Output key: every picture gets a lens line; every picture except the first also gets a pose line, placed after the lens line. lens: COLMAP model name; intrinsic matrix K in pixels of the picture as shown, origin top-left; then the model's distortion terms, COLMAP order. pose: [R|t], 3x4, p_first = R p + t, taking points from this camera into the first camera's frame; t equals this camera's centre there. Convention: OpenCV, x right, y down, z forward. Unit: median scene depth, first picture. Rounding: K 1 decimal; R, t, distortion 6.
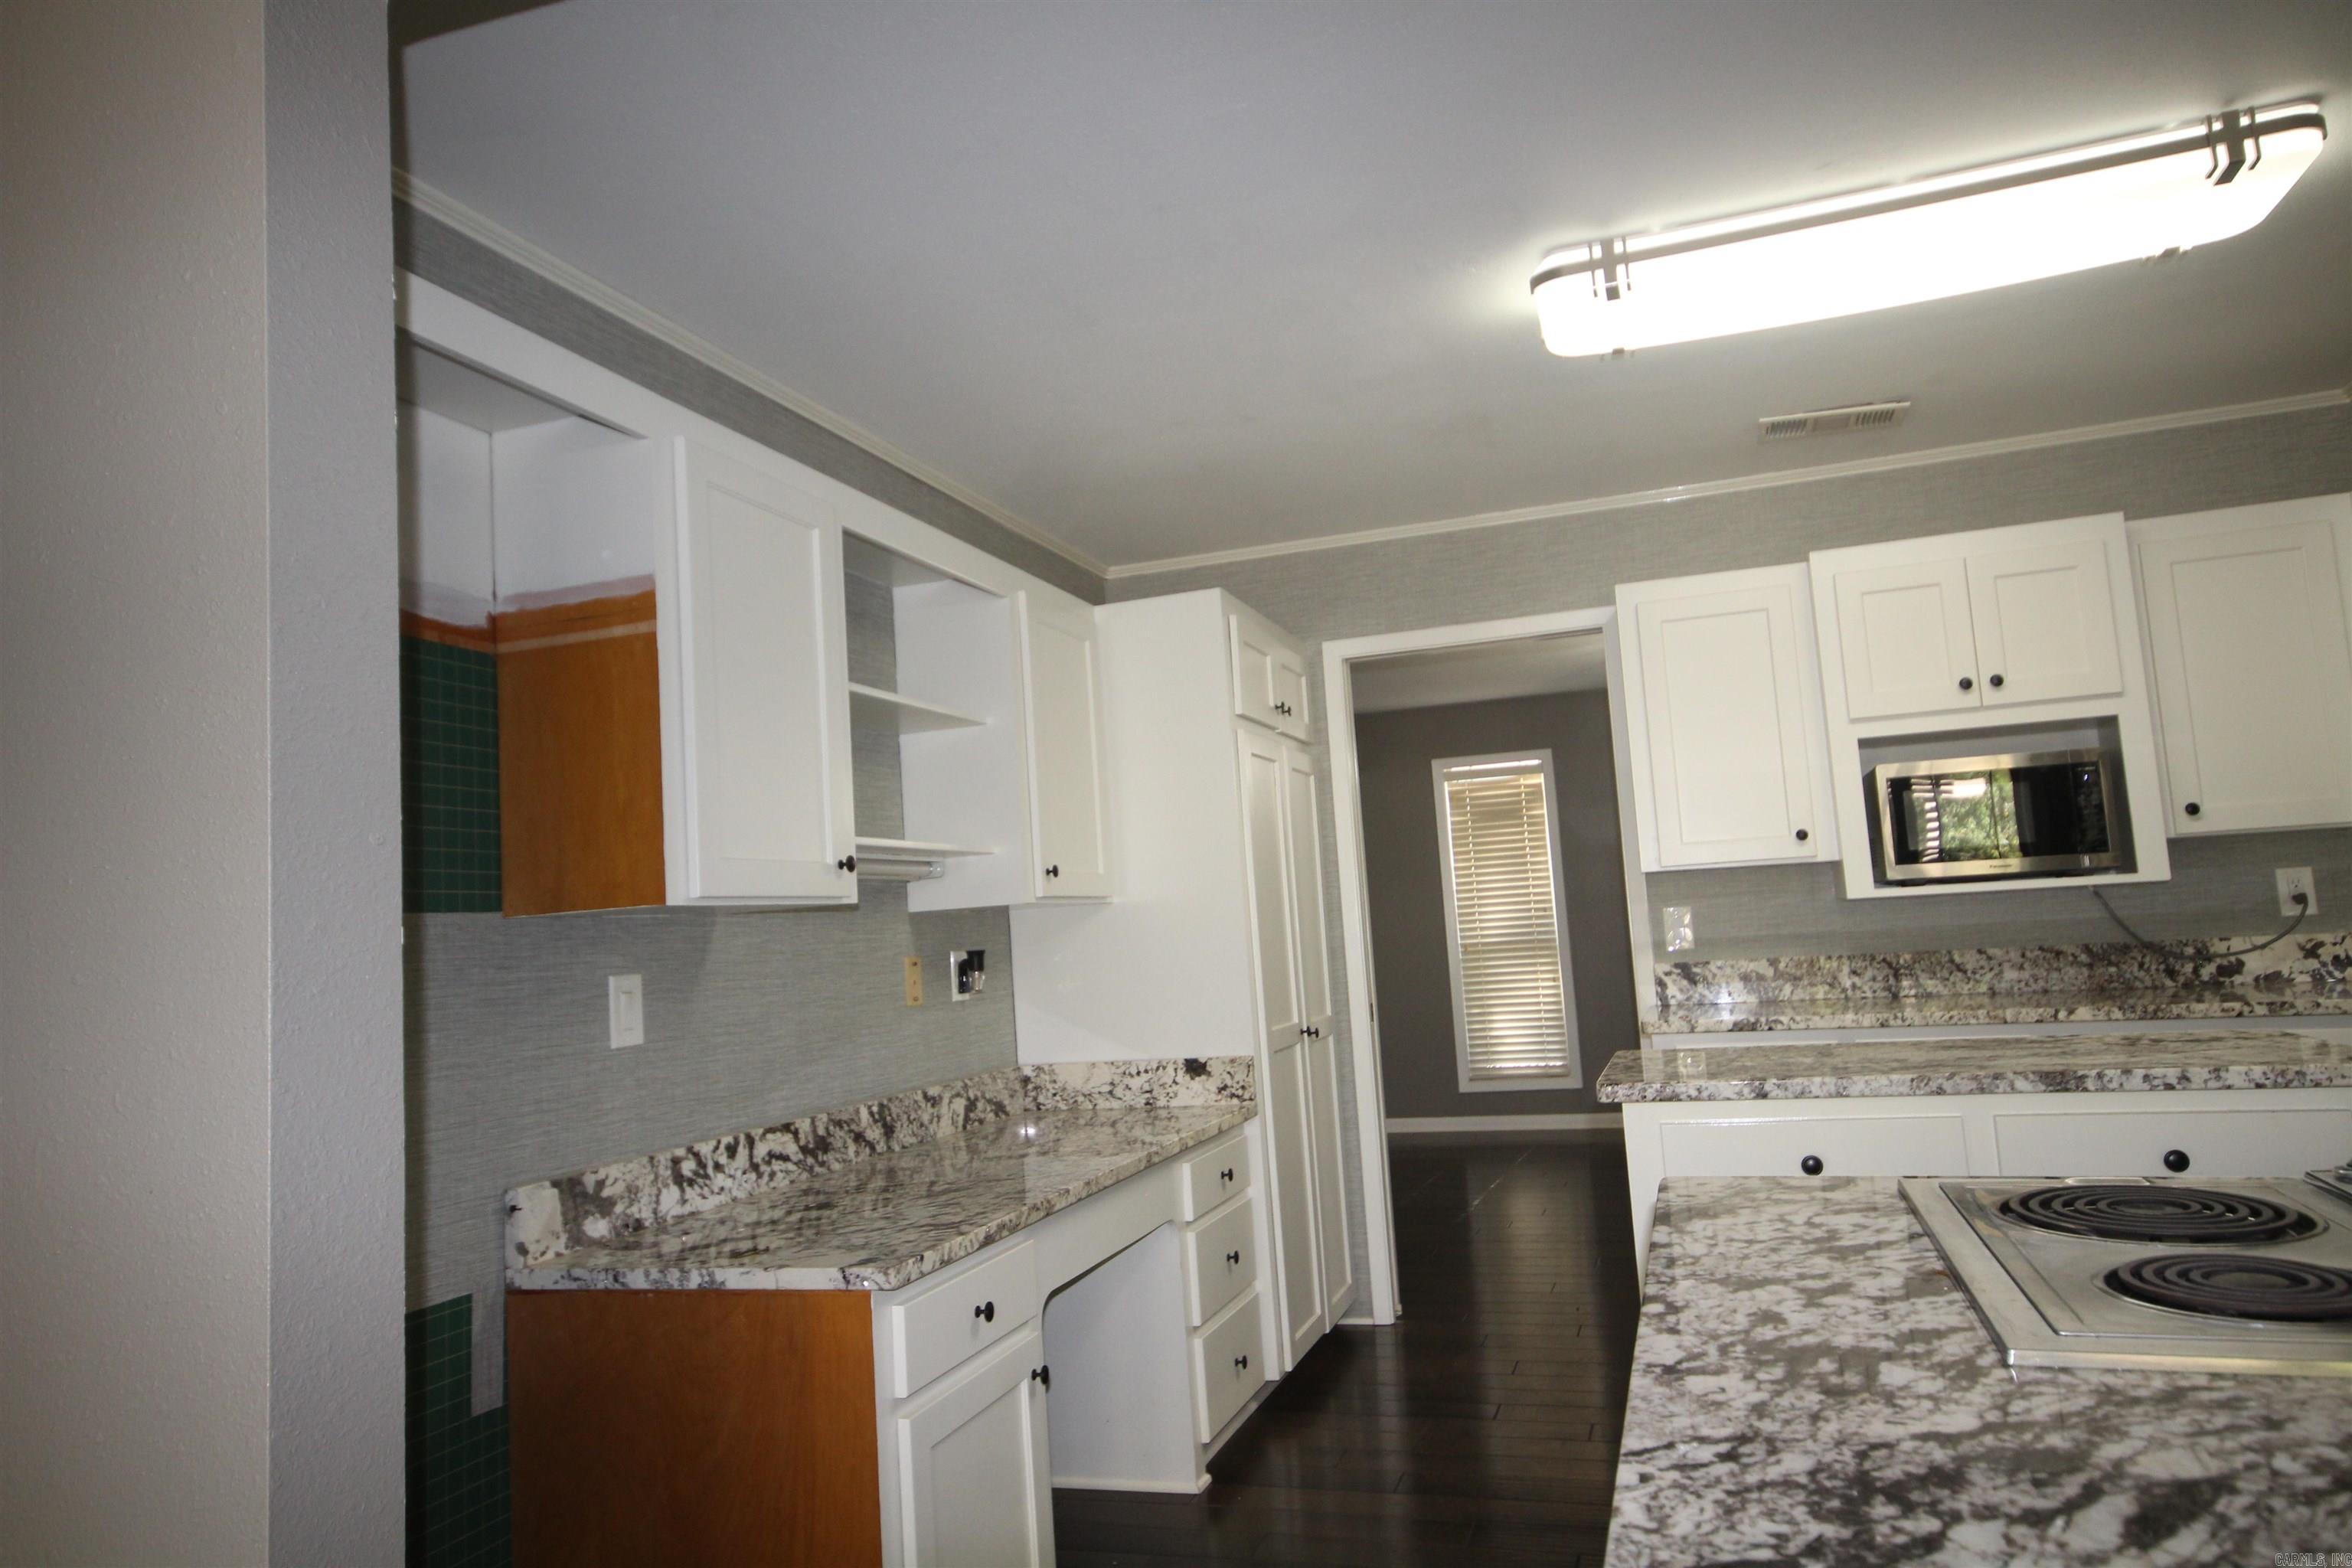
lens RADIAL K [[1512.6, 0, 1183.6], [0, 1512.6, 781.6], [0, 0, 1]] dist [0.007125, 0.015554]
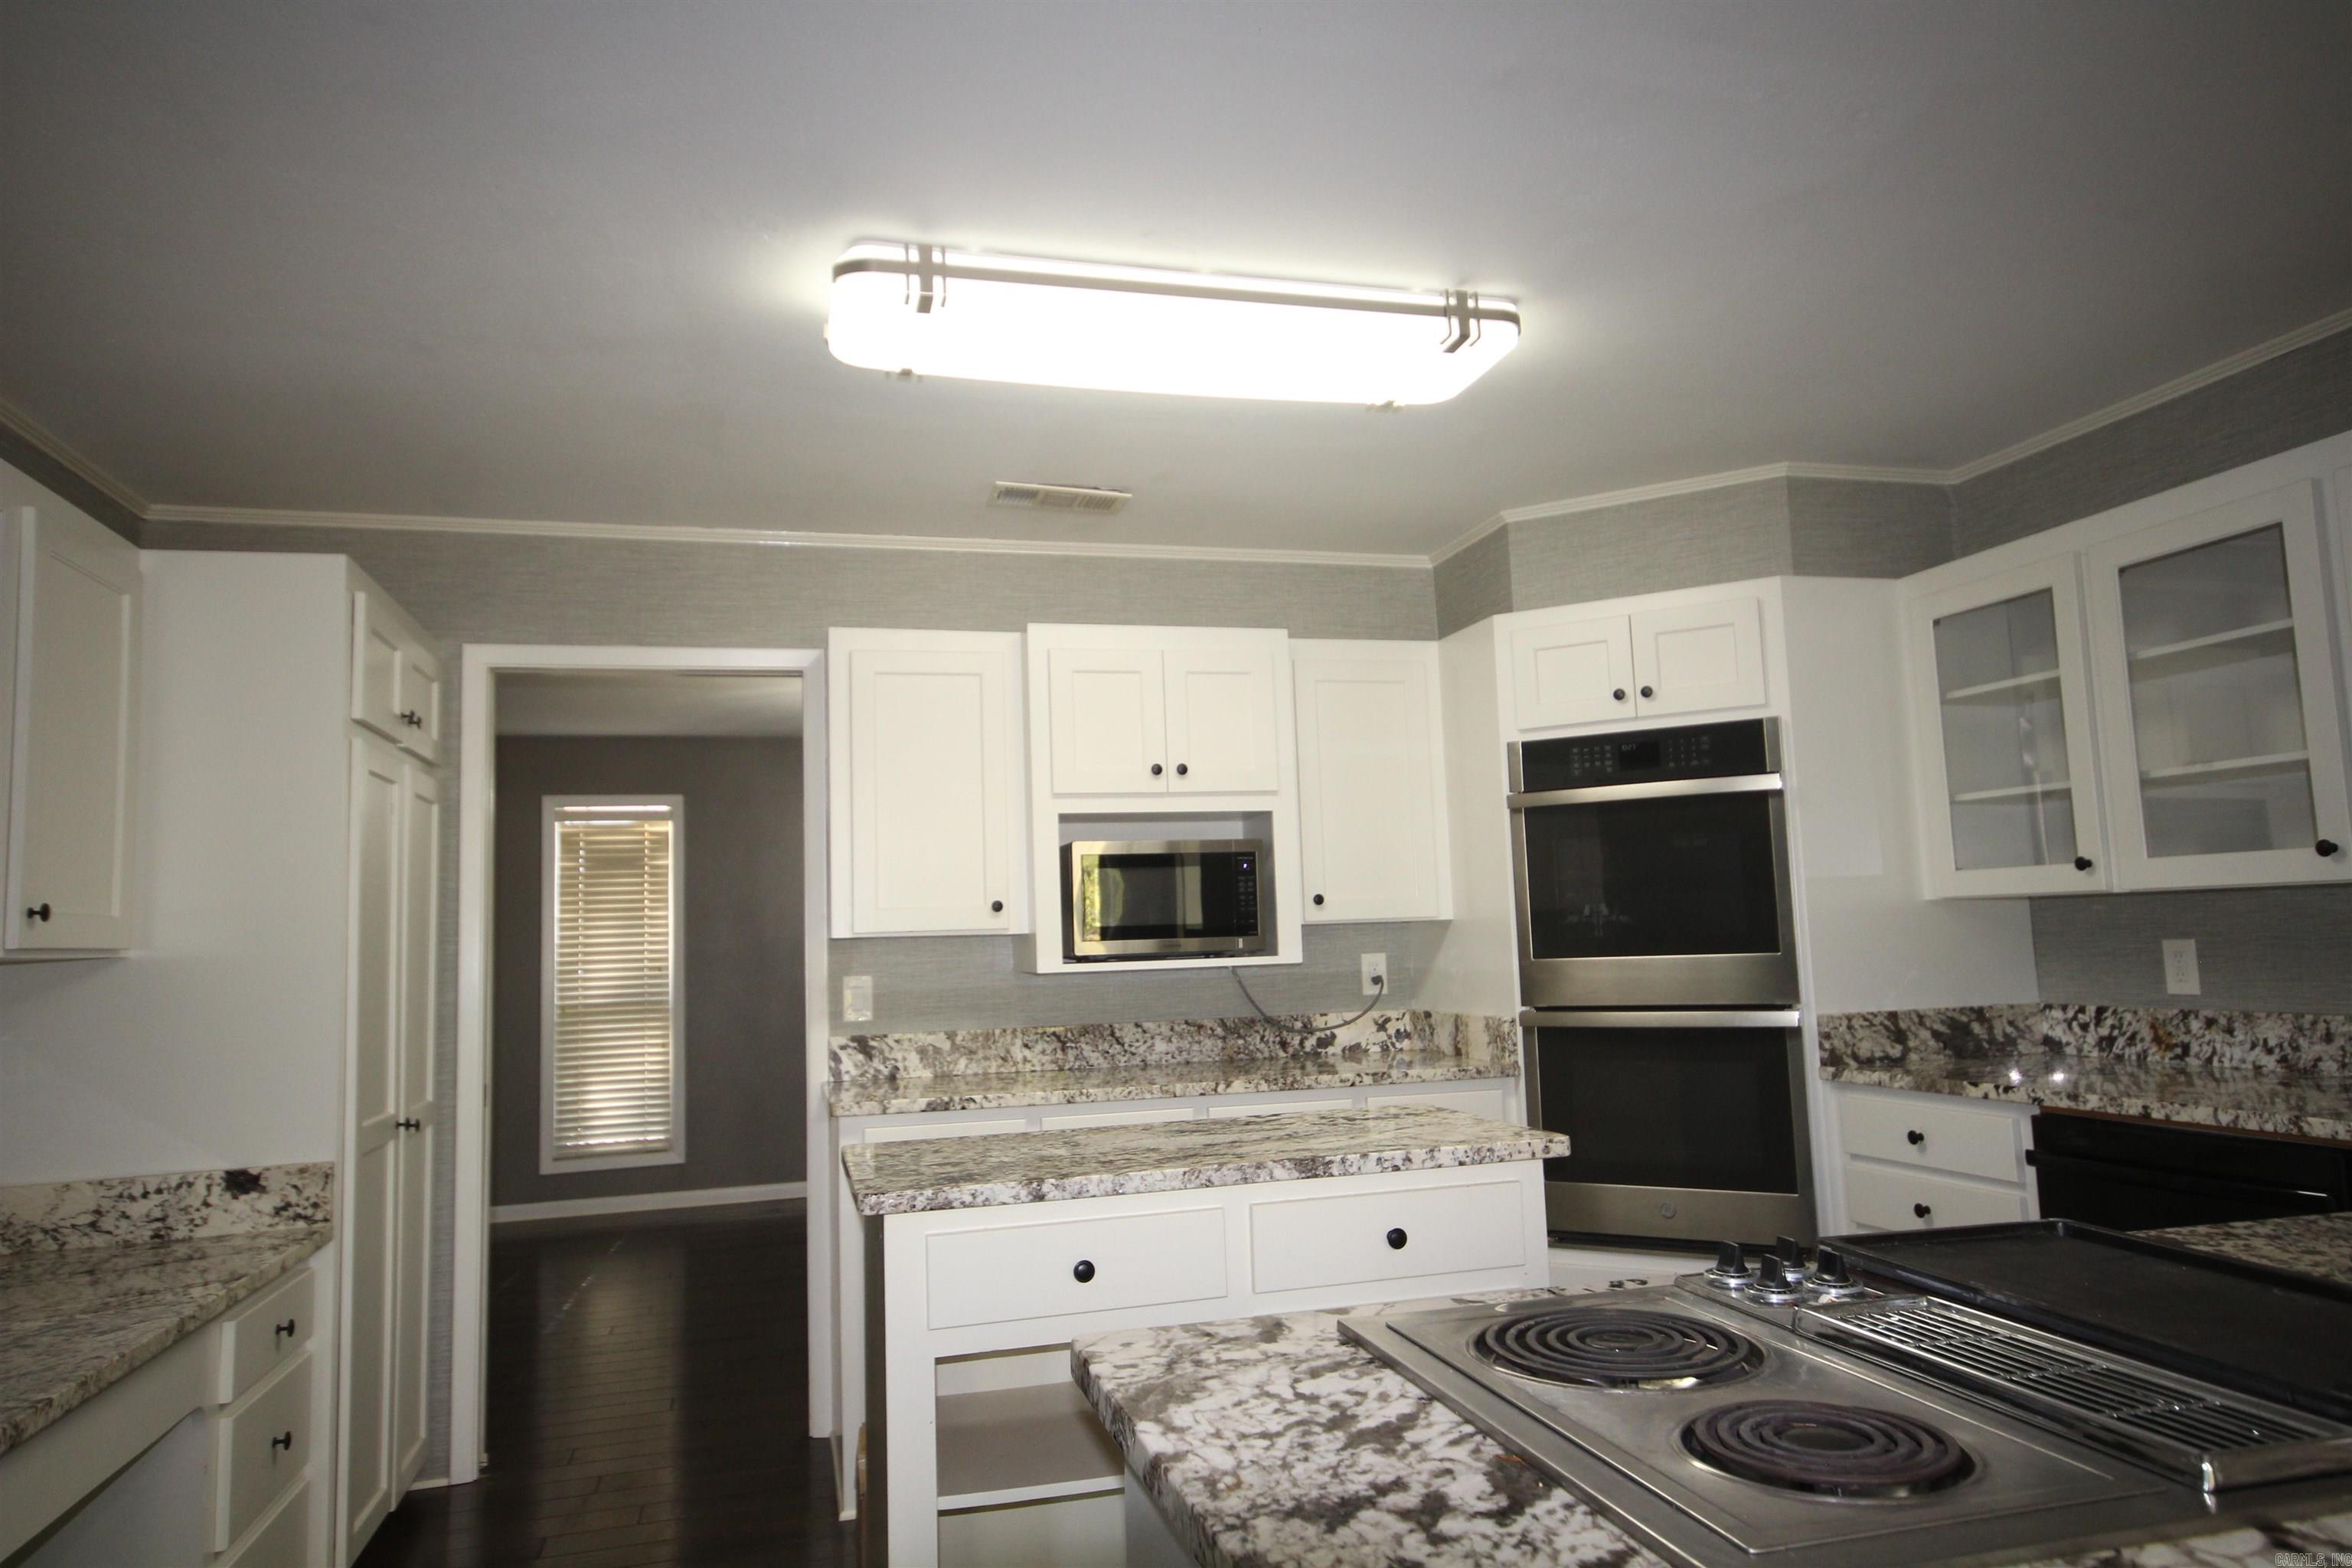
lens RADIAL K [[1512.6, 0, 1186.6], [0, 1512.6, 776.1], [0, 0, 1]] dist [0.007125, 0.015554]
pose [[0.822898, 0.093320, 0.560473, -0.050383], [-0.071668, 0.995589, -0.060543, 0.001701], [-0.563651, 0.009653, 0.825957, 0.119544]]
